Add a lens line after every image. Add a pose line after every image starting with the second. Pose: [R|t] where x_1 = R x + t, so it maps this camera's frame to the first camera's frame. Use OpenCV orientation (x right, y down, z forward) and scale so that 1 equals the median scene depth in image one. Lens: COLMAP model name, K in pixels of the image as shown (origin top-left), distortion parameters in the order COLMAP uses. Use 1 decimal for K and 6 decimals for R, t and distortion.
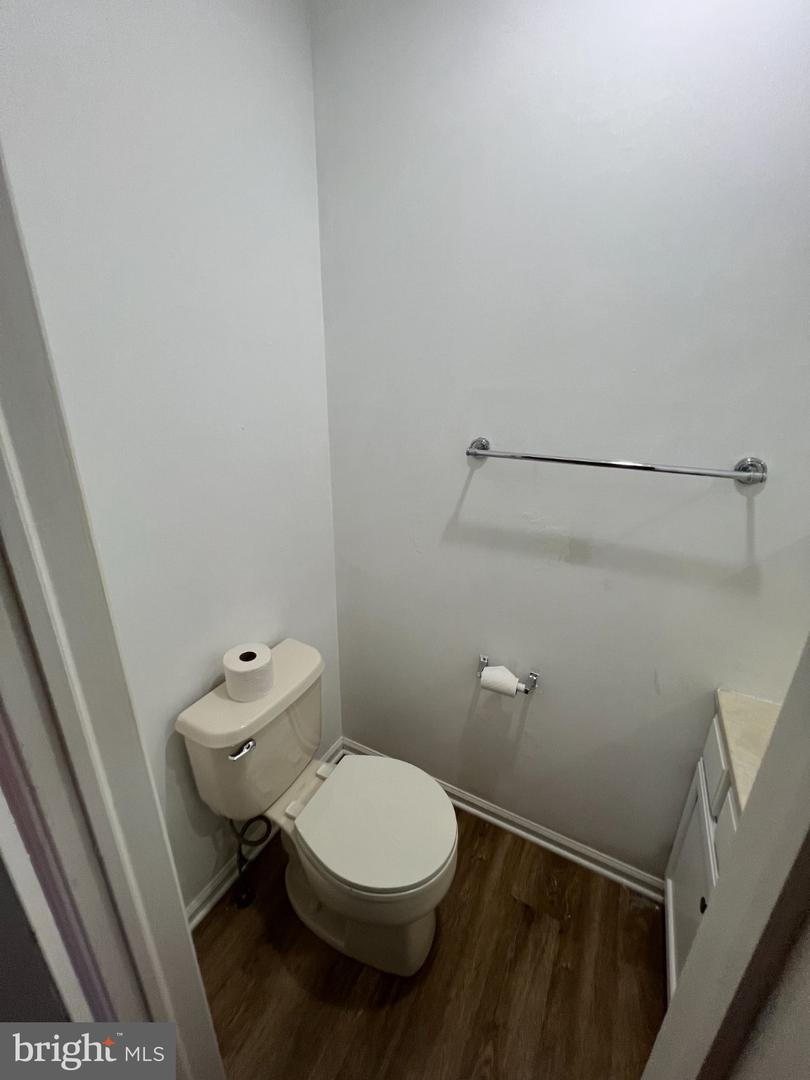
lens RADIAL K [[439.2, 0, 387.0], [0, 439.2, 538.5], [0, 0, 1]] dist [-0.000511, 0.000061]
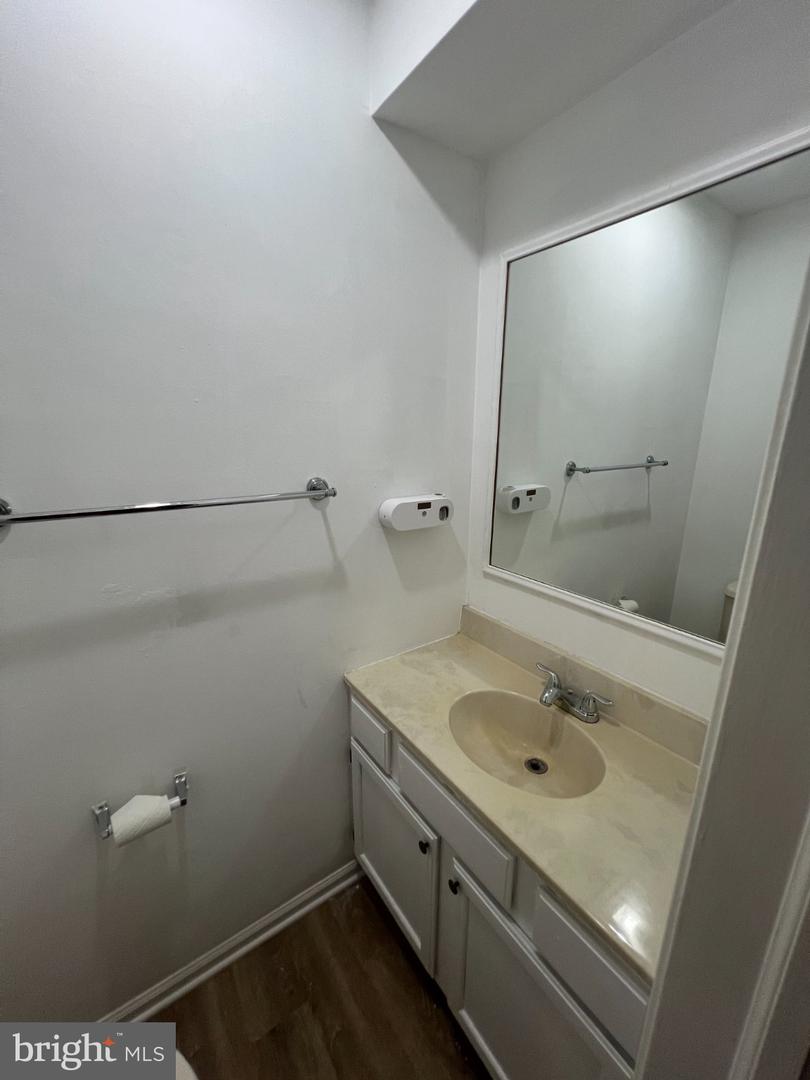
lens RADIAL K [[435.4, 0, 405.0], [0, 435.4, 540.0], [0, 0, 1]] dist [-0.001013, 0.000178]
pose [[0.419850, -0.230562, 0.877819, -0.089382], [0.304033, 0.947041, 0.103328, -0.053273], [-0.855155, 0.223503, 0.467714, 0.207546]]
